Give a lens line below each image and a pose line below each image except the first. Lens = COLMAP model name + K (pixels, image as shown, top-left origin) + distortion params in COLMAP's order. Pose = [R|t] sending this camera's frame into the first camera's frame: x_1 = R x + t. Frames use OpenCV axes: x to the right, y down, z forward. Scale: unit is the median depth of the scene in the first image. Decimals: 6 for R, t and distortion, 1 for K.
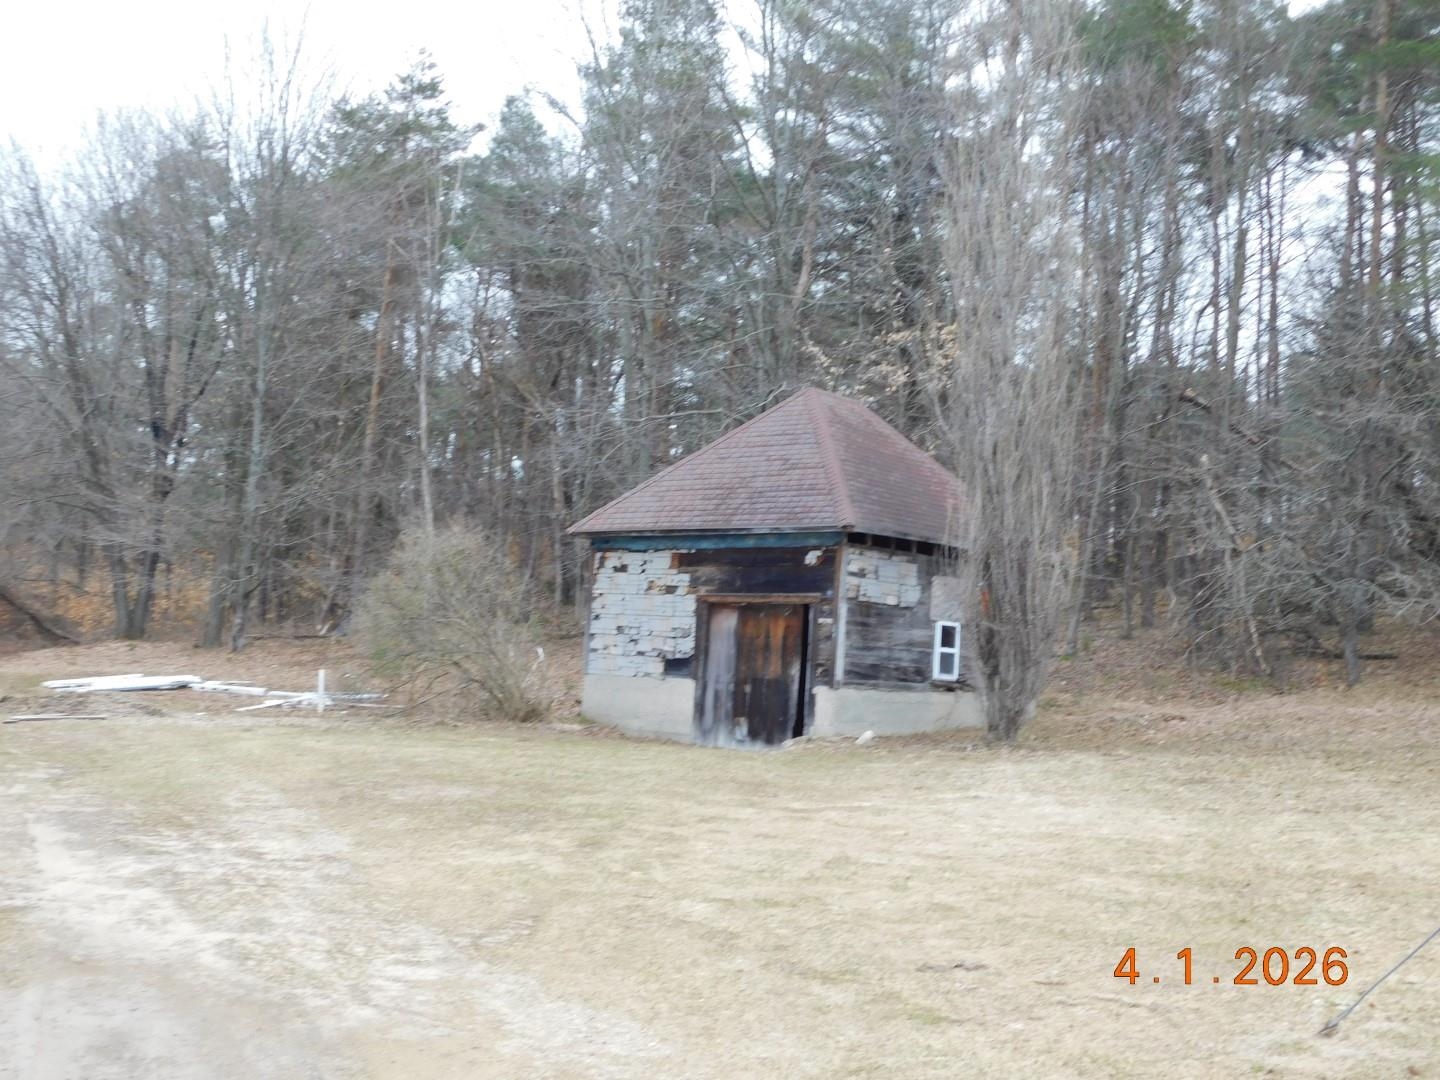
lens RADIAL K [[1717.1, 0, 716.7], [0, 1717.1, 543.0], [0, 0, 1]] dist [-0.030322, 0.000000]
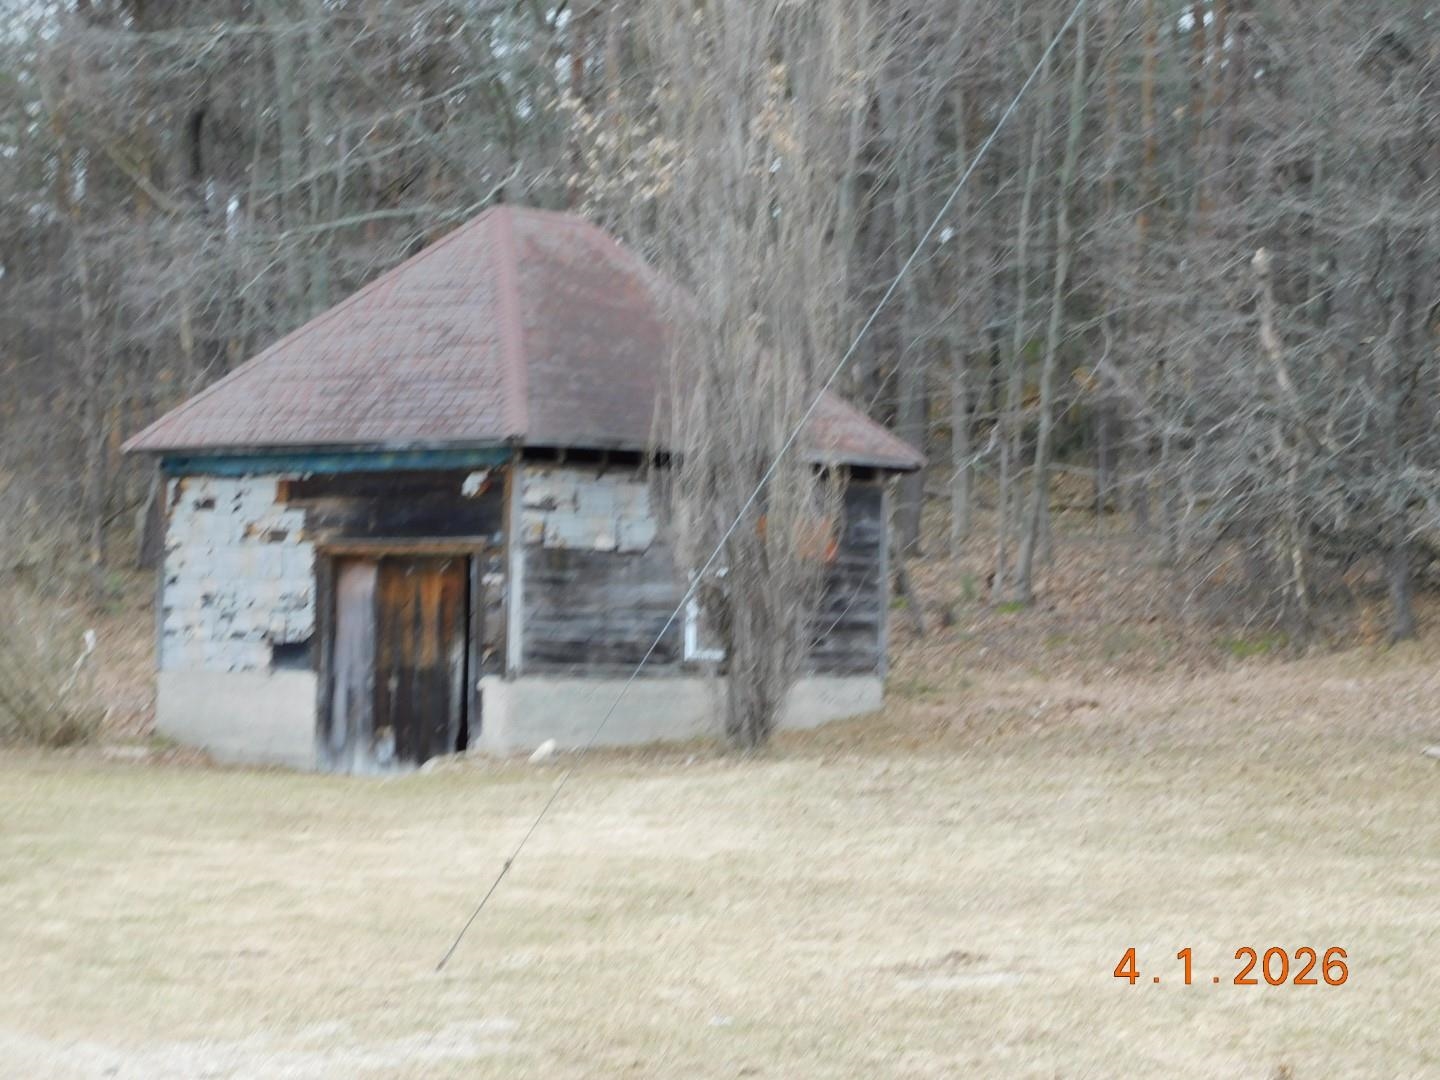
lens RADIAL K [[3773.9, 0, 721.1], [0, 3773.9, 539.1], [0, 0, 1]] dist [-0.065879, 0.000000]
pose [[0.999290, -0.036908, 0.007601, 0.133781], [0.036474, 0.998035, 0.050941, -0.039279], [-0.009466, -0.050627, 0.998673, -0.438465]]
